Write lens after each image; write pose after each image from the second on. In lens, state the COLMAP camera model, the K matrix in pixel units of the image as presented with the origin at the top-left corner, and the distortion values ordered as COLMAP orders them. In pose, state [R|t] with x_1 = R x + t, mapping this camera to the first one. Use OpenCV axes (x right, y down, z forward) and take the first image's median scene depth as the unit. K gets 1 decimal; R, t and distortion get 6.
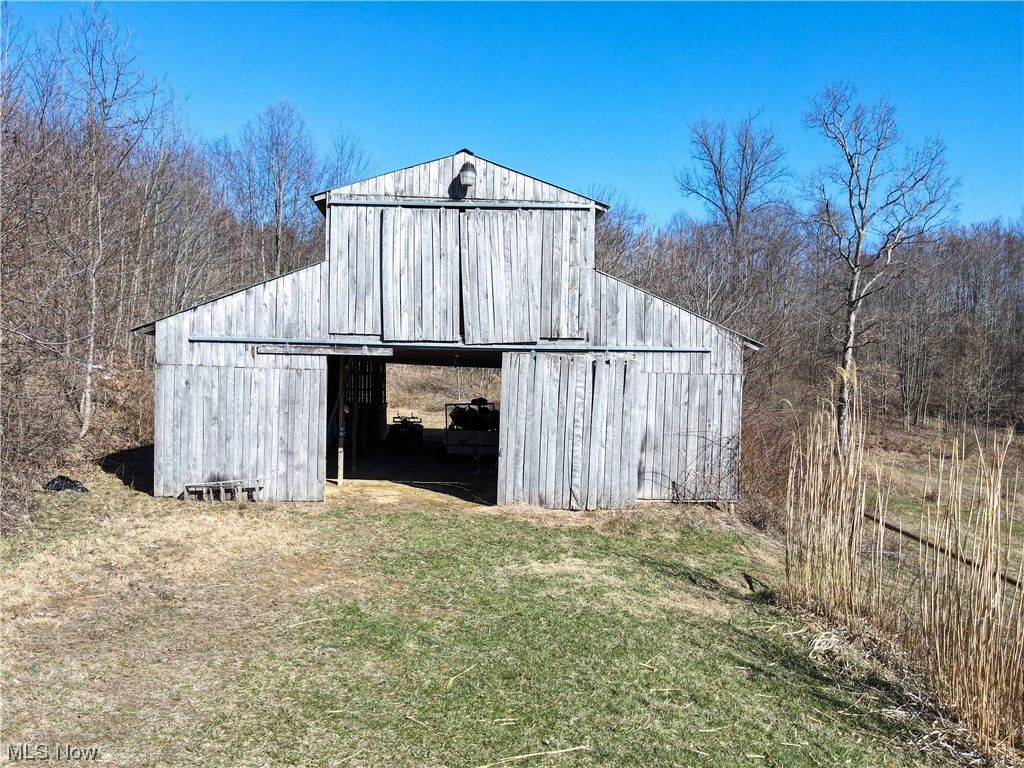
lens RADIAL K [[755.5, 0, 517.3], [0, 755.5, 396.7], [0, 0, 1]] dist [-0.009712, 0.009728]
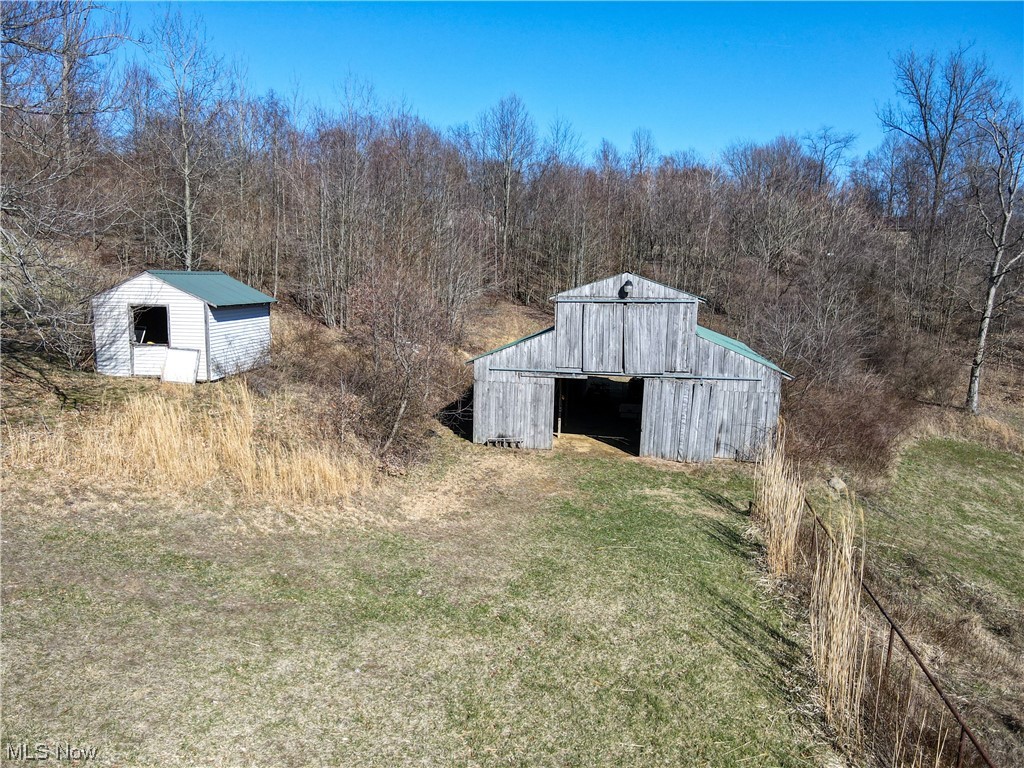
lens RADIAL K [[755.5, 0, 517.3], [0, 755.5, 396.7], [0, 0, 1]] dist [-0.009712, 0.009728]
pose [[0.963703, 0.044559, -0.263233, 0.177269], [-0.010719, 0.991636, 0.128620, -0.257399], [0.266763, -0.121130, 0.956120, -0.925449]]
